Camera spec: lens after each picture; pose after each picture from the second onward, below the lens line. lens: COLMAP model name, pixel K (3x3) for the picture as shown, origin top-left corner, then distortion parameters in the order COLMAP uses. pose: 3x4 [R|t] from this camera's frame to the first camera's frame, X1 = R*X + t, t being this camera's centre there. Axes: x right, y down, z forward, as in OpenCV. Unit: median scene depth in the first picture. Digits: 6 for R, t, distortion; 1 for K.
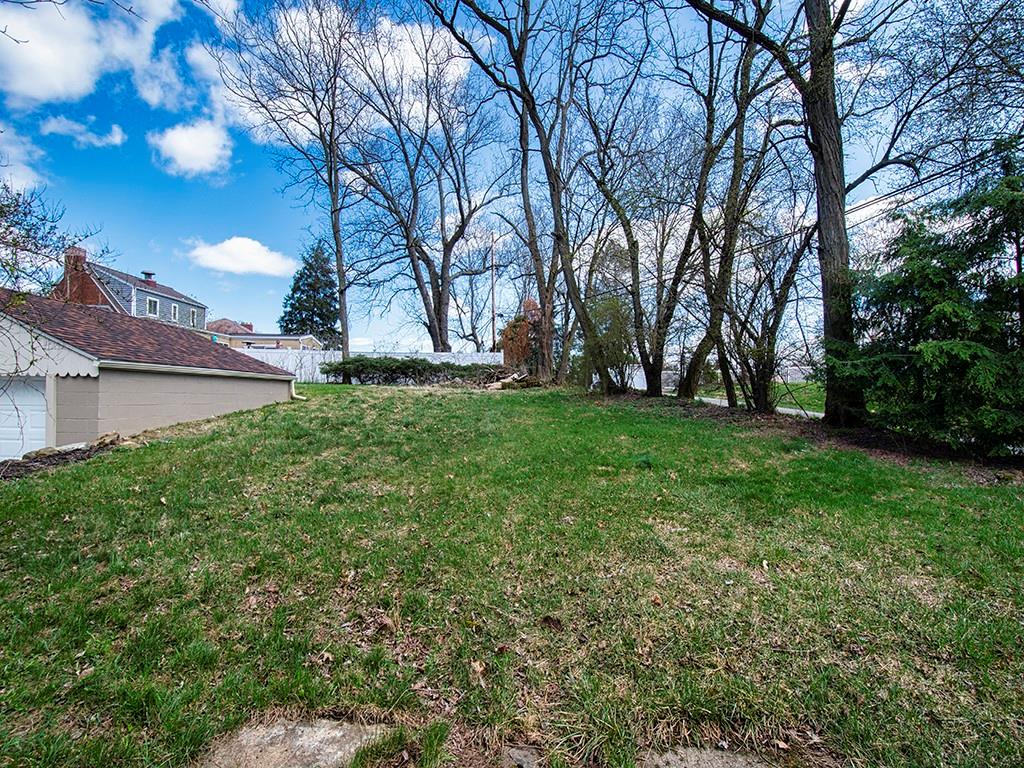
lens RADIAL K [[473.2, 0, 512.5], [0, 473.2, 388.9], [0, 0, 1]] dist [-0.001402, -0.000091]
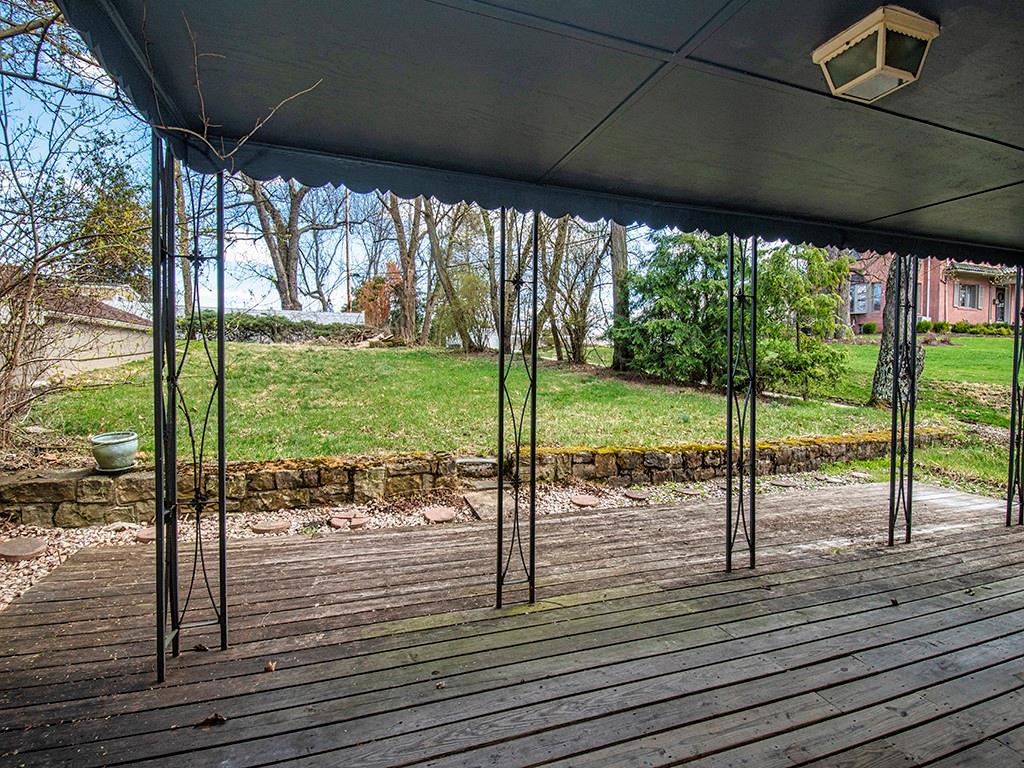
lens RADIAL K [[533.8, 0, 515.0], [0, 533.8, 380.0], [0, 0, 1]] dist [0.001439, -0.000124]
pose [[0.950938, -0.003500, 0.309363, -0.081402], [-0.010811, 0.998949, 0.044534, 0.015642], [-0.309194, -0.045694, 0.949901, -0.253537]]
